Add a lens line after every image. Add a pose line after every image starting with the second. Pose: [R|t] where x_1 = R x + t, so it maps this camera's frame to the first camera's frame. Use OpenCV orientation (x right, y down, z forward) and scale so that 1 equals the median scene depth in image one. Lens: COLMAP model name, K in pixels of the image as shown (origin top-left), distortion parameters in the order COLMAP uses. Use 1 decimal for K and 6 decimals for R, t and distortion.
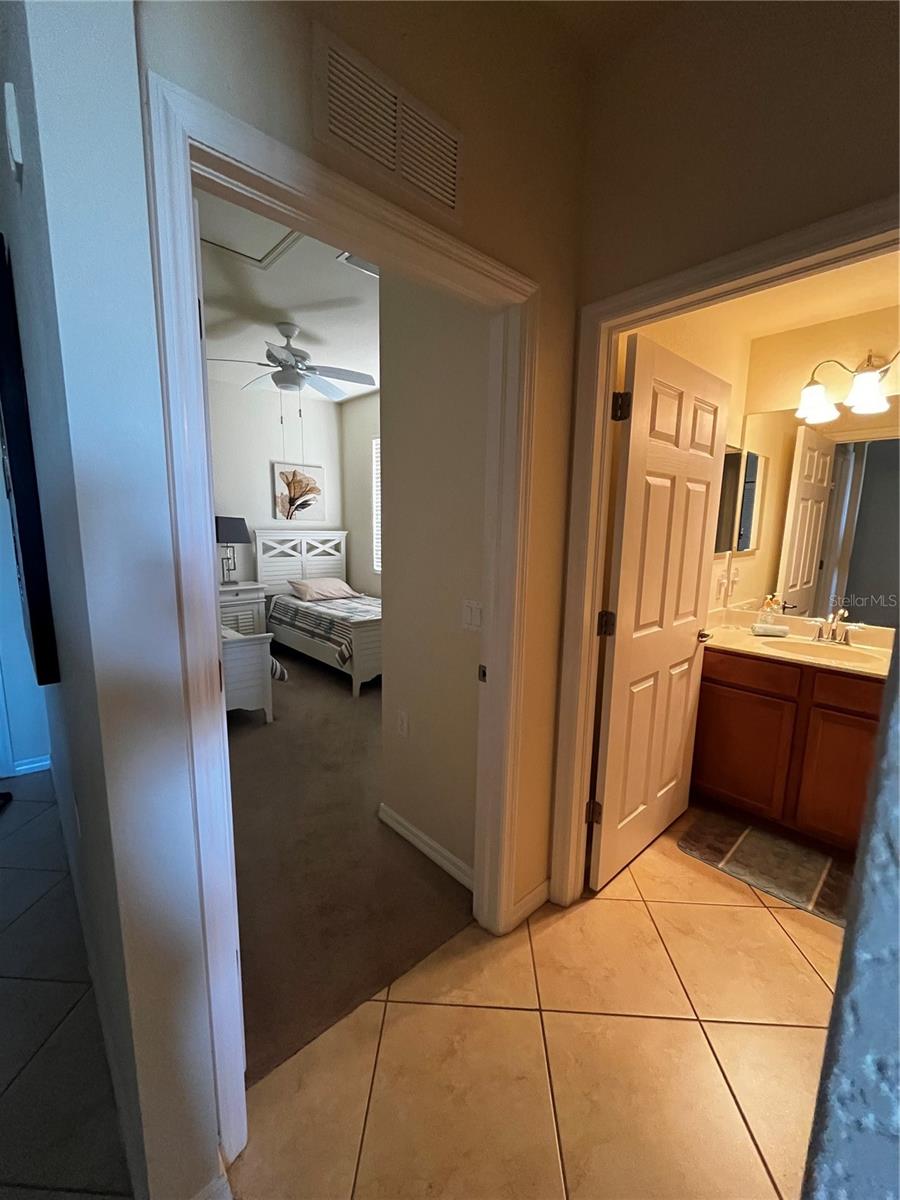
lens RADIAL K [[487.2, 0, 450.3], [0, 487.2, 603.4], [0, 0, 1]] dist [-0.002032, -0.000342]
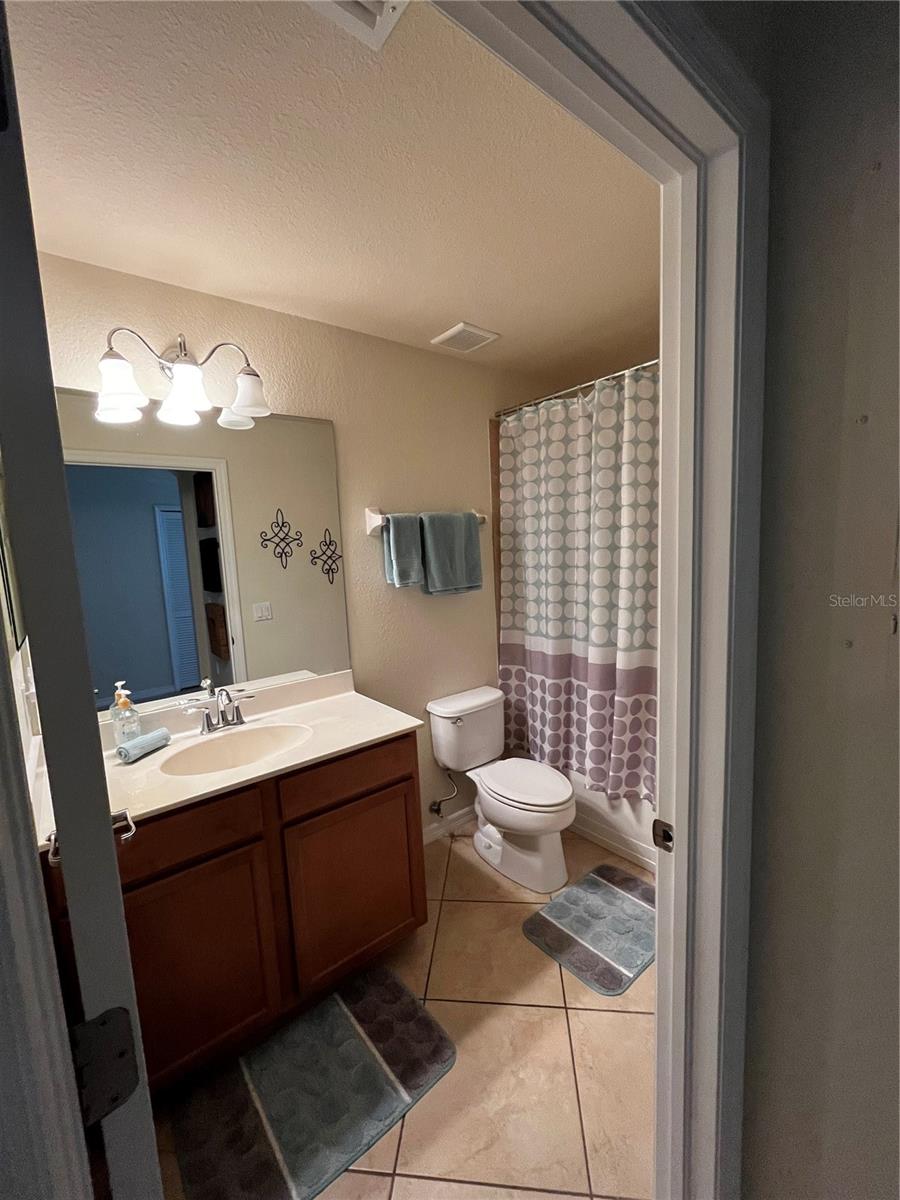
lens RADIAL K [[487.2, 0, 447.0], [0, 487.2, 601.4], [0, 0, 1]] dist [-0.002032, -0.000342]
pose [[0.068082, -0.132855, 0.988794, 0.039143], [0.210470, 0.970702, 0.115933, -0.045568], [-0.975227, 0.200219, 0.094050, 0.215948]]
